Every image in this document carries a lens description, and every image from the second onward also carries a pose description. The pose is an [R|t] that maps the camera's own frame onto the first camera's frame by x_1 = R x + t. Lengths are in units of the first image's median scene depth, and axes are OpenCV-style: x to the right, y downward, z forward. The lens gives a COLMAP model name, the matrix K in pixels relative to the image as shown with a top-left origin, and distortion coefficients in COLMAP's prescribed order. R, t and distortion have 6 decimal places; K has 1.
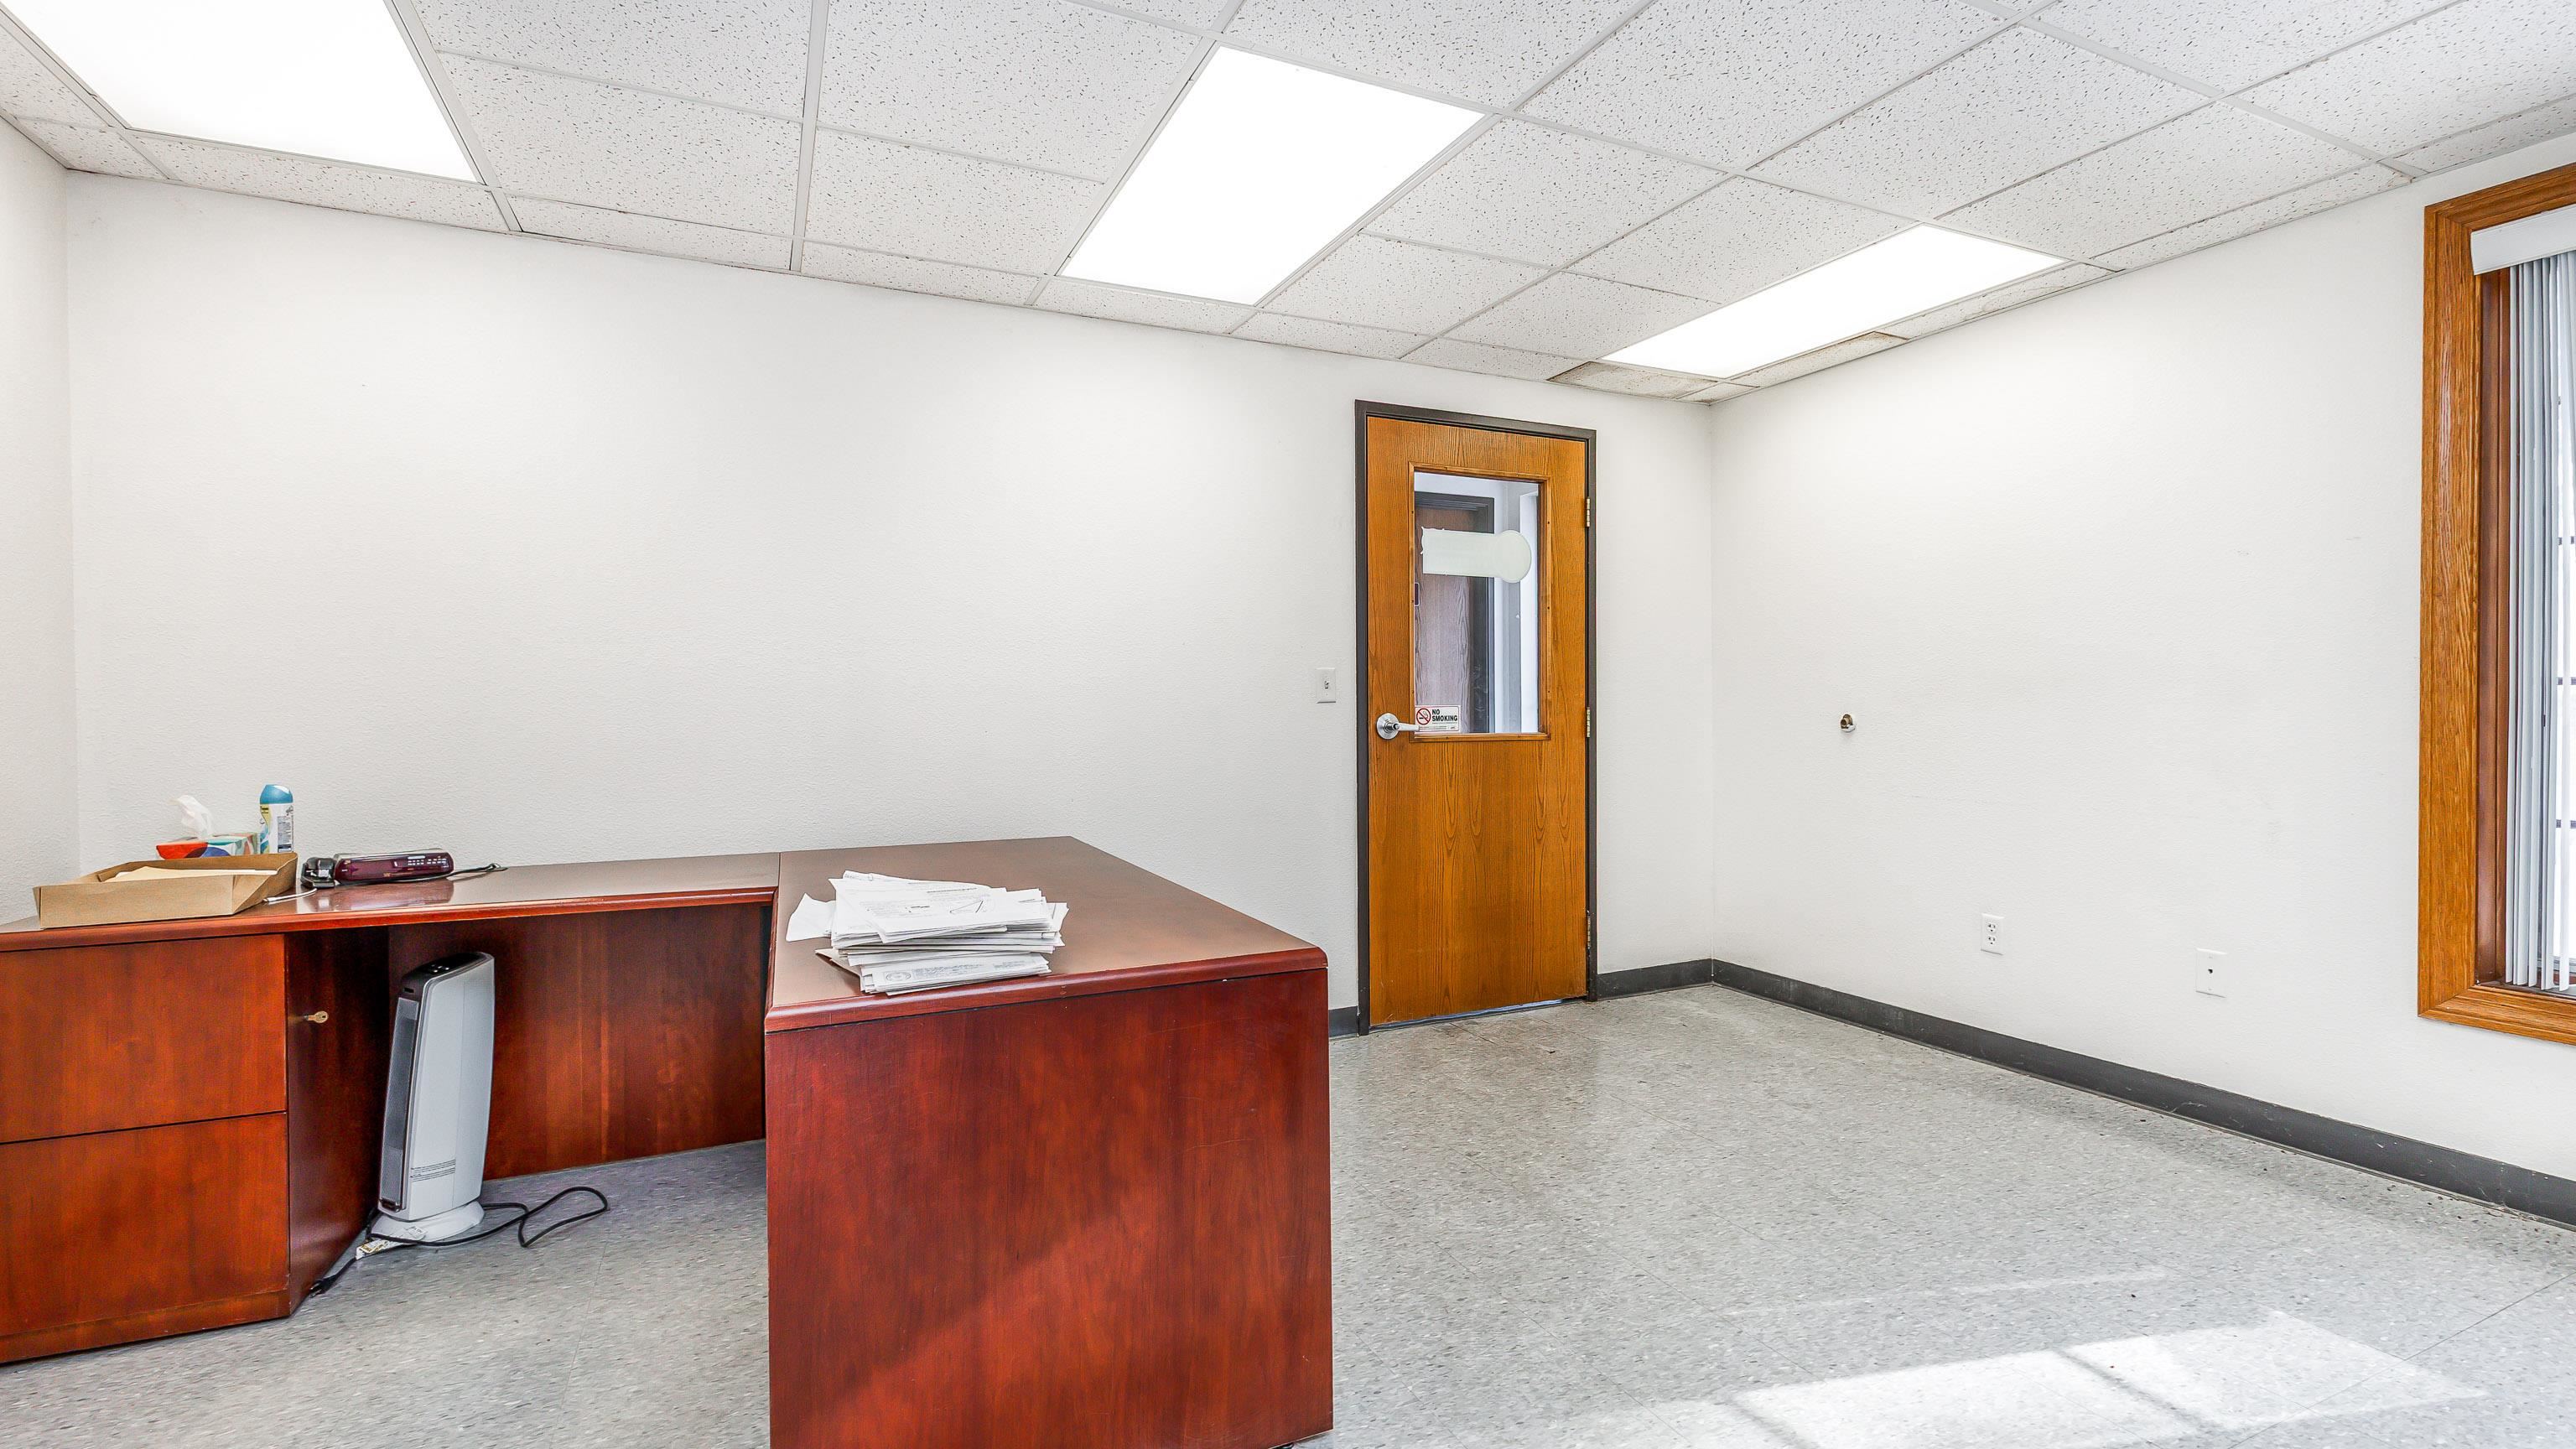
lens RADIAL K [[1150.1, 0, 1288.0], [0, 1150.1, 724.5], [0, 0, 1]] dist [0.011795, 0.000080]
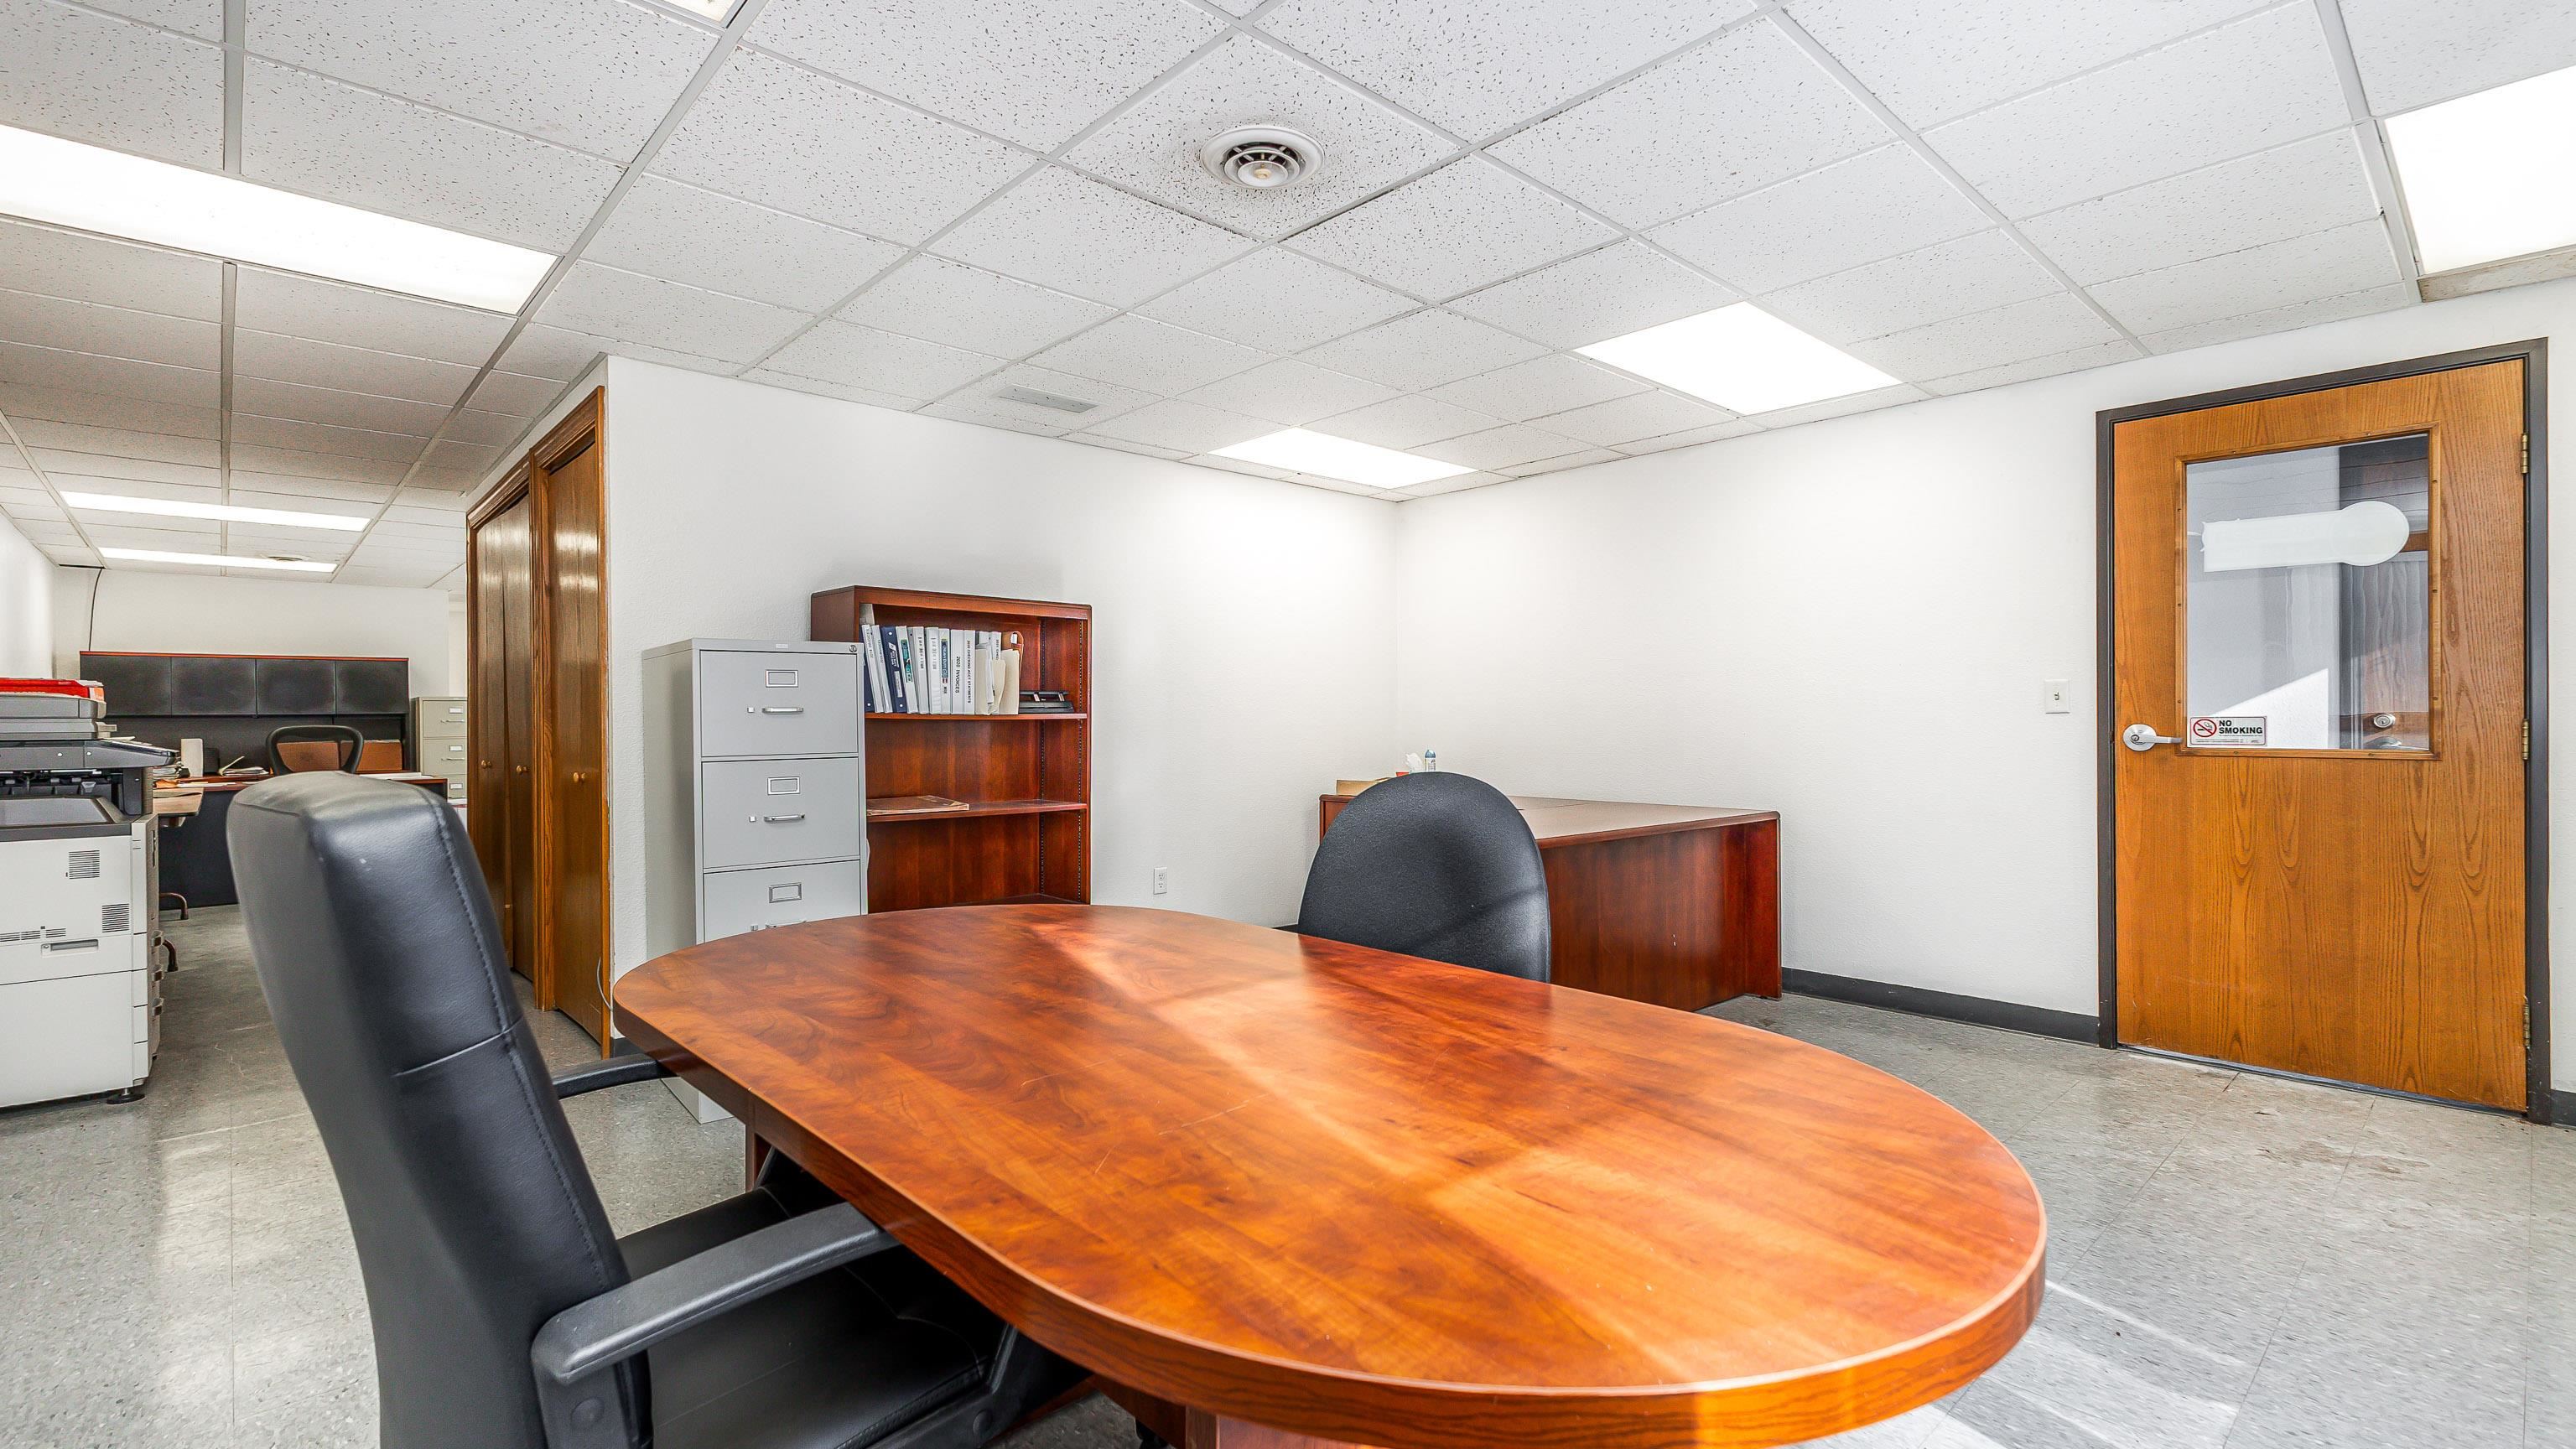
lens RADIAL K [[1150.1, 0, 1288.0], [0, 1150.1, 724.5], [0, 0, 1]] dist [0.011795, 0.000080]
pose [[0.311006, 0.009188, -0.950363, 0.776251], [-0.011234, 0.999919, 0.005991, -0.007198], [0.950341, 0.008814, 0.311084, 0.019150]]
